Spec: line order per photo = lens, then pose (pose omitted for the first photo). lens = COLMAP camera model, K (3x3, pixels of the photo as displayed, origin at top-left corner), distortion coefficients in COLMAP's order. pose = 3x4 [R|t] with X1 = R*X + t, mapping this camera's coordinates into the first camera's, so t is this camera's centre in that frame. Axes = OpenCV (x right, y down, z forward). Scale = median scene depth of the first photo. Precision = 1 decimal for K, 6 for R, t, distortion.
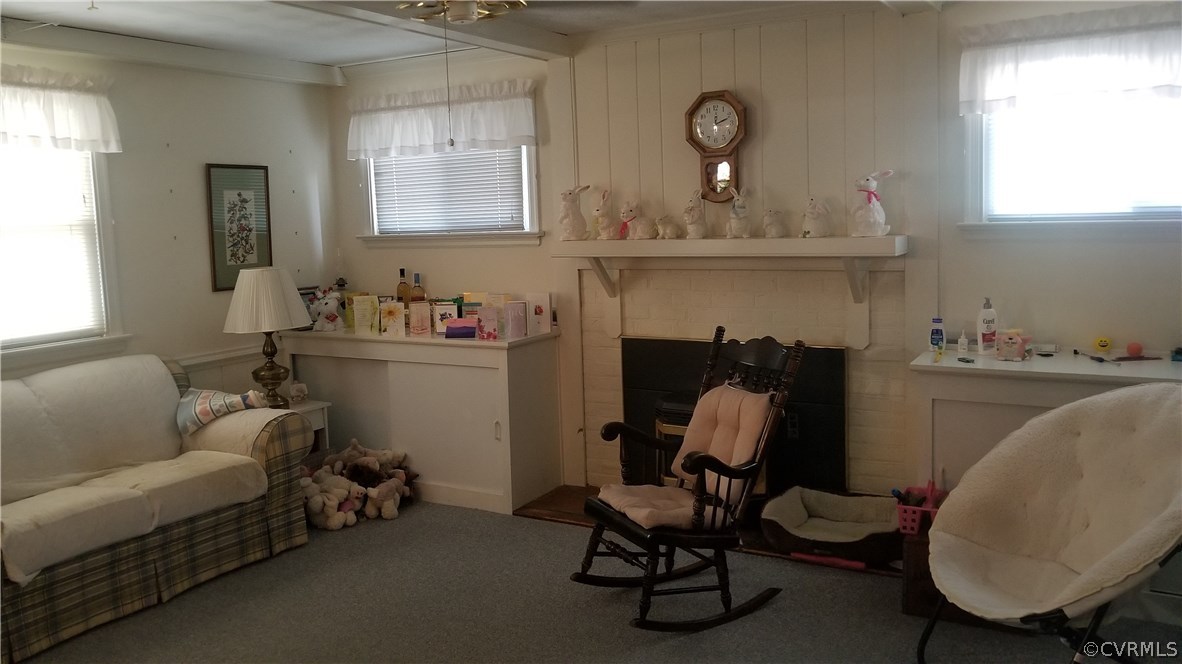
lens RADIAL K [[927.8, 0, 591.9], [0, 927.8, 324.4], [0, 0, 1]] dist [0.007027, -0.021070]
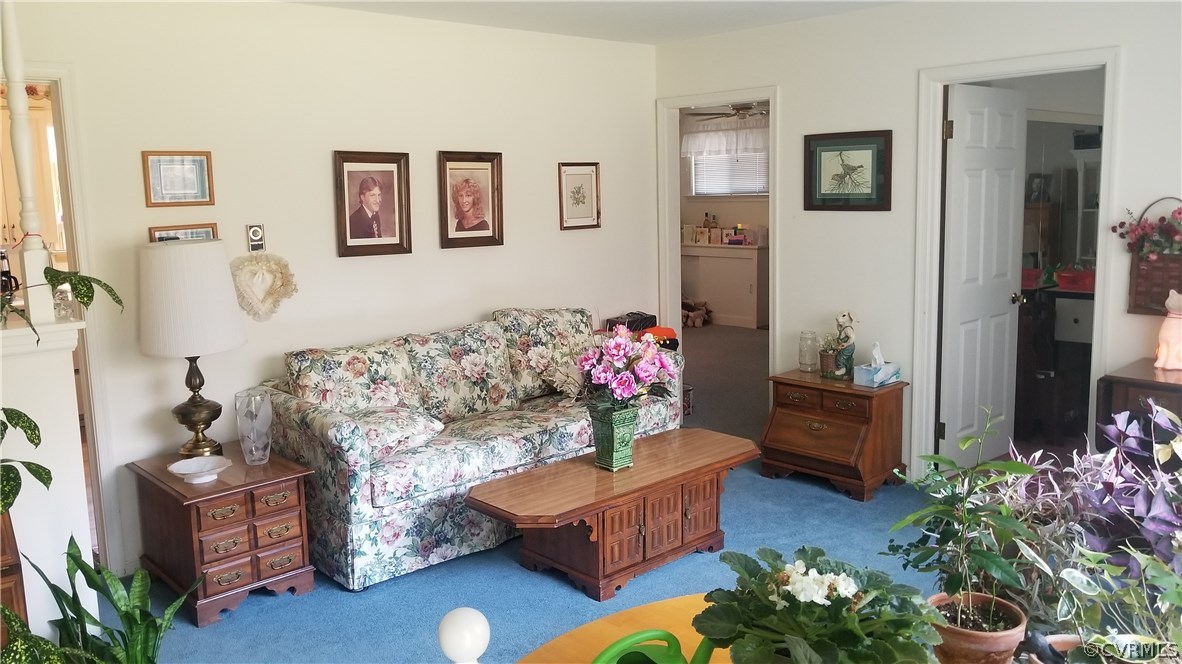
lens RADIAL K [[927.8, 0, 586.6], [0, 927.8, 325.3], [0, 0, 1]] dist [0.007027, -0.021070]
pose [[0.957706, 0.050126, -0.283351, 0.131664], [-0.041440, 0.998472, 0.036570, 0.126542], [0.284751, -0.023281, 0.958319, -1.044012]]
